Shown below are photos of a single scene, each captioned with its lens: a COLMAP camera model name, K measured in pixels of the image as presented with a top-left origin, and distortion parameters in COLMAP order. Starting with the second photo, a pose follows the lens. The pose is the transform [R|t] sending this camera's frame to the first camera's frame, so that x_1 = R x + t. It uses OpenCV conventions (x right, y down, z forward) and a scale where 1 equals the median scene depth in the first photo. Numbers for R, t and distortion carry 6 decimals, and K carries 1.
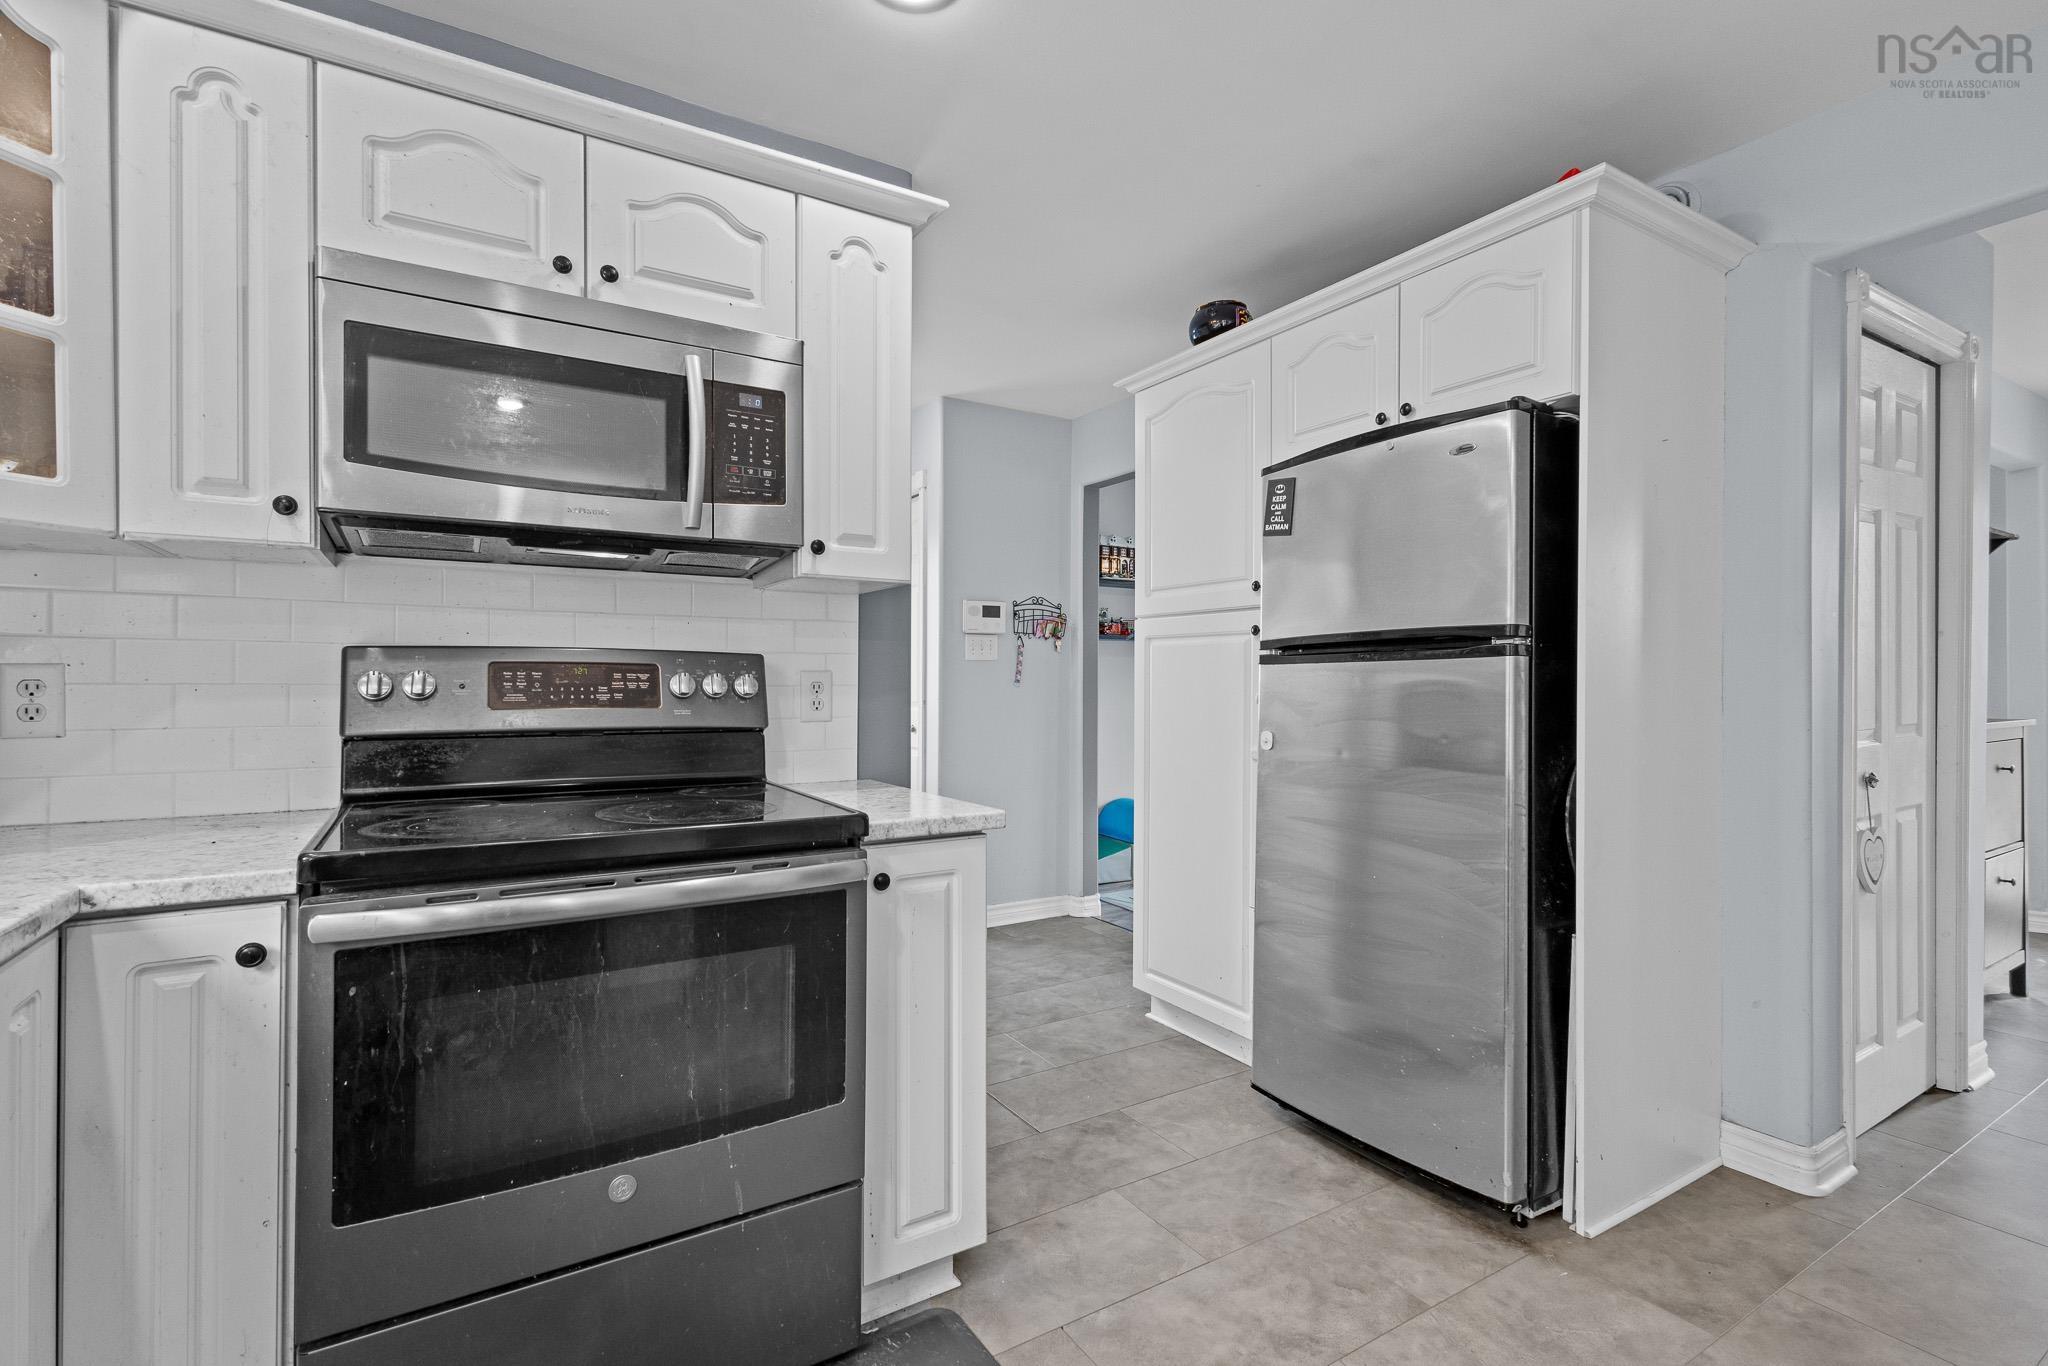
lens RADIAL K [[930.4, 0, 1012.6], [0, 930.4, 679.5], [0, 0, 1]] dist [-0.000278, -0.002773]
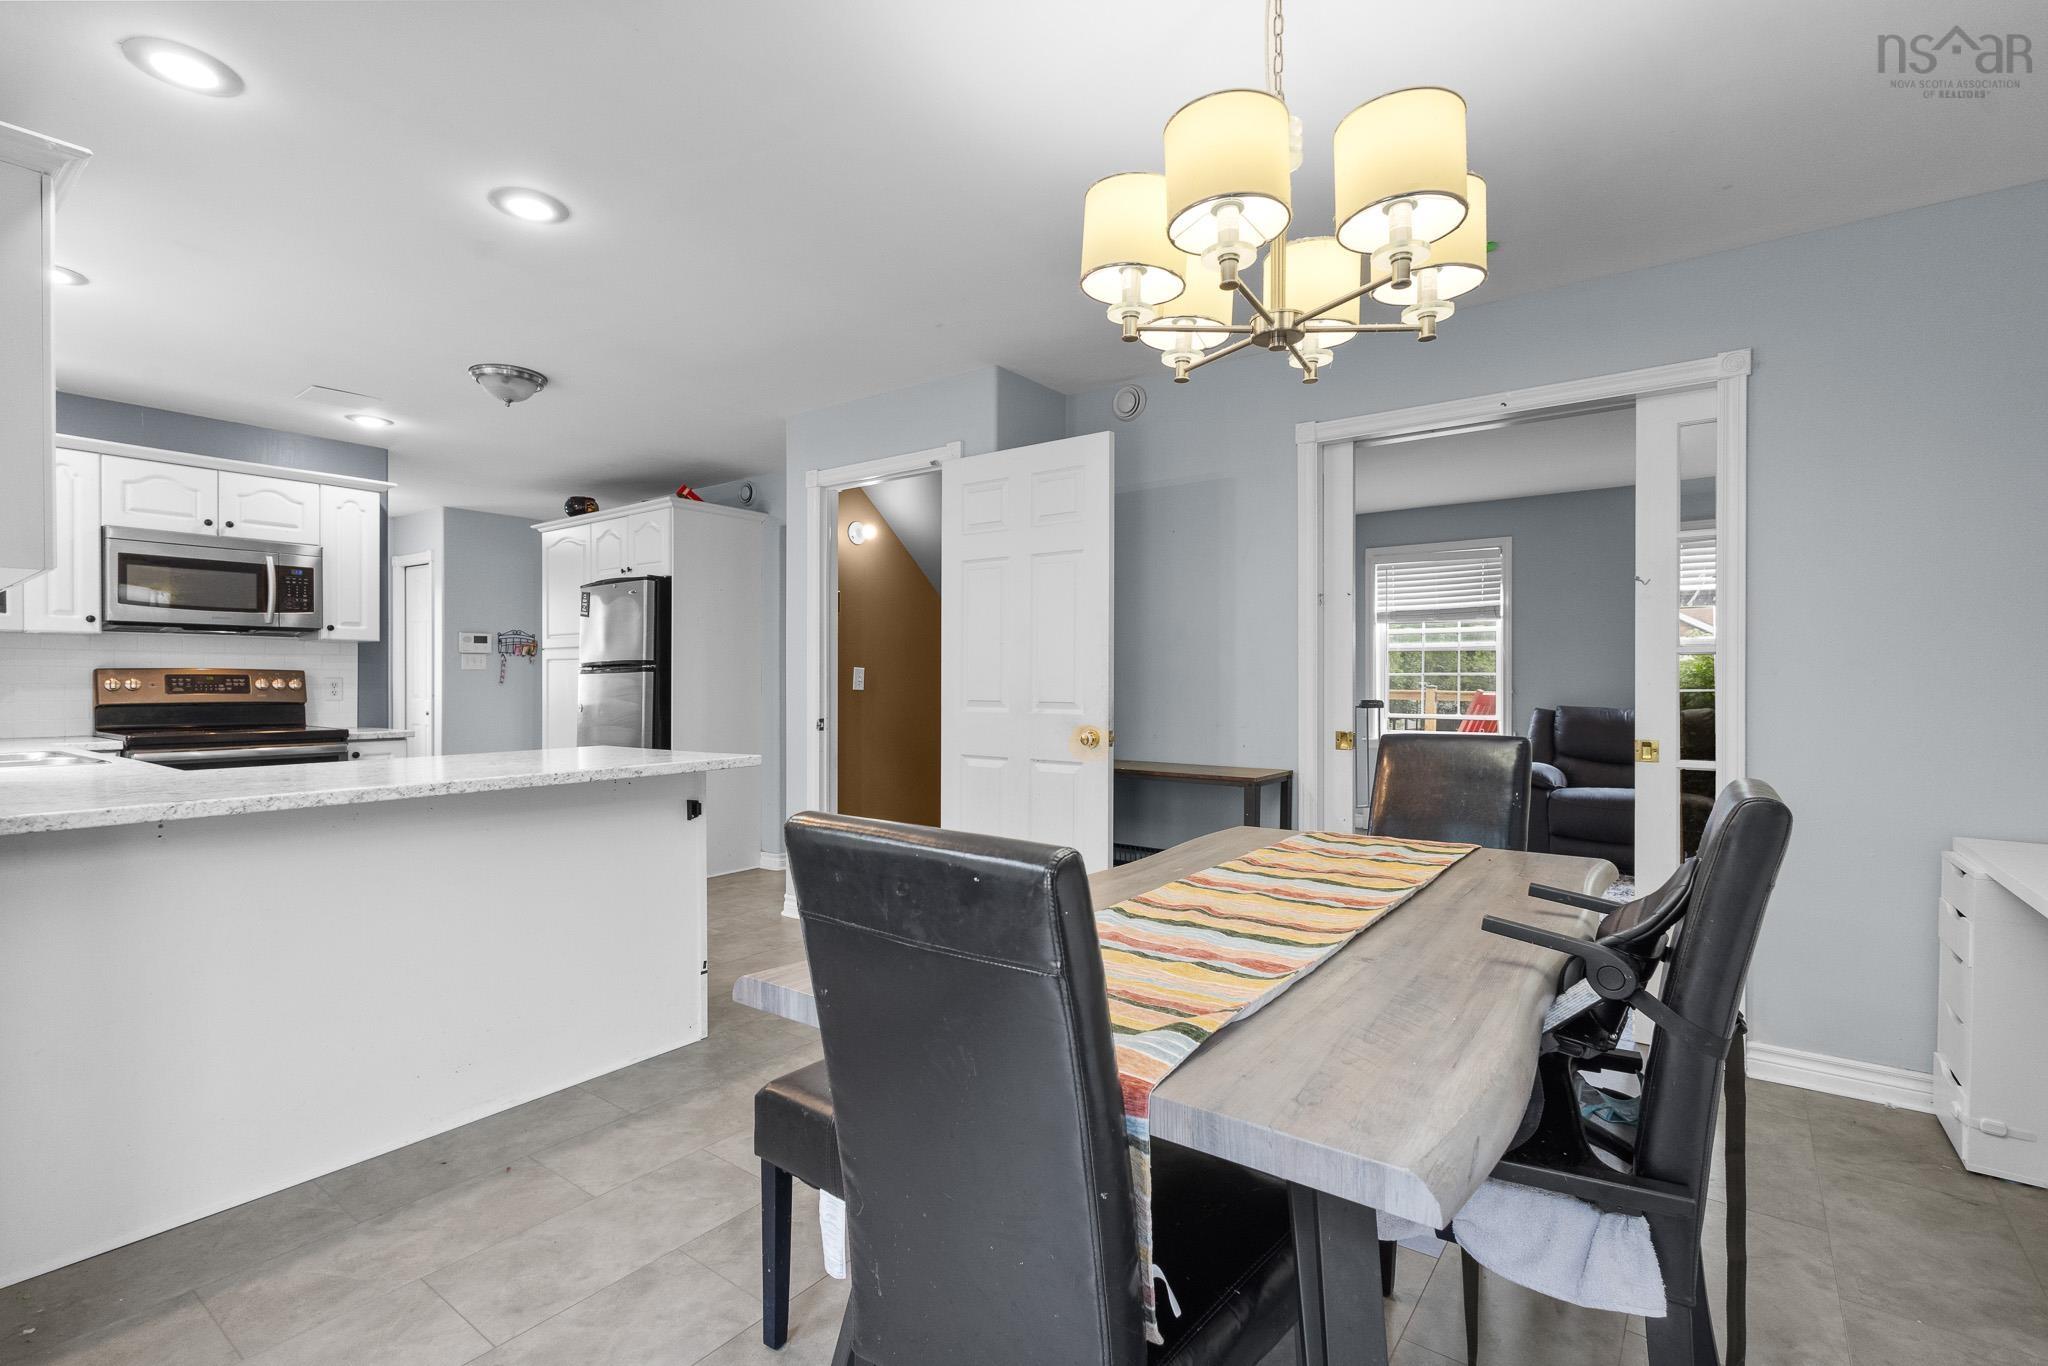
lens RADIAL K [[930.4, 0, 1032.2], [0, 930.4, 684.0], [0, 0, 1]] dist [-0.000278, -0.002773]
pose [[0.923510, -0.004271, 0.383551, 0.564713], [0.003358, 0.999990, 0.003050, 0.005276], [-0.383560, -0.001529, 0.923515, -1.994698]]
